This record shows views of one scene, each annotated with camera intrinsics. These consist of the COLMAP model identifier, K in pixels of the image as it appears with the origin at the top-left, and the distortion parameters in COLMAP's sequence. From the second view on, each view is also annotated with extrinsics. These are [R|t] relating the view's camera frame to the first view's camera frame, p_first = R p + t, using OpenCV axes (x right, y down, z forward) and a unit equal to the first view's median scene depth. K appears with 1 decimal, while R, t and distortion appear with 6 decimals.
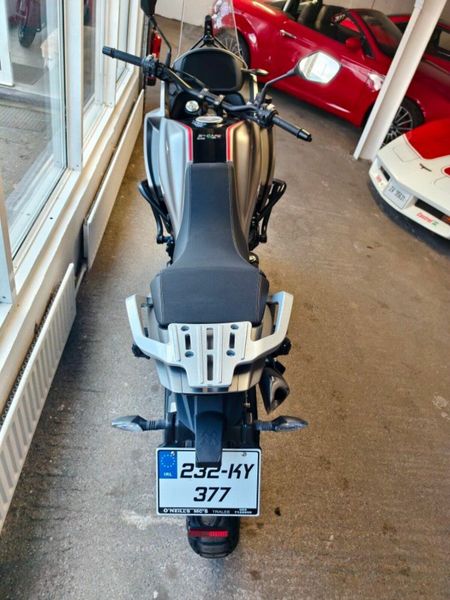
lens RADIAL K [[416.4, 0, 229.1], [0, 416.4, 299.2], [0, 0, 1]] dist [0.007876, -0.018211]
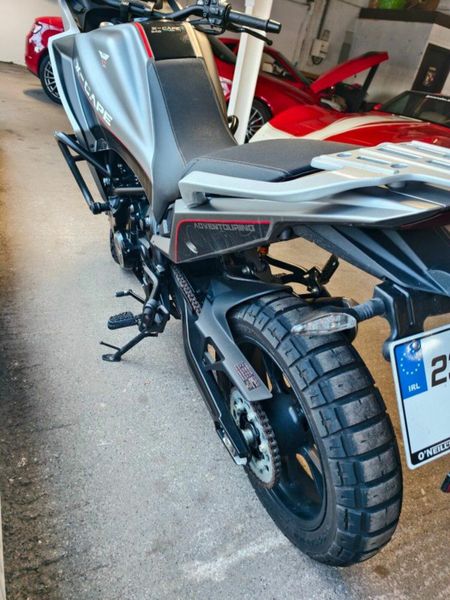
lens RADIAL K [[416.4, 0, 229.1], [0, 416.4, 299.2], [0, 0, 1]] dist [0.007876, -0.018211]
pose [[0.916786, -0.232578, 0.324671, -0.296828], [0.261999, 0.963803, -0.049395, 0.151940], [-0.301431, 0.130348, 0.944536, 0.300638]]
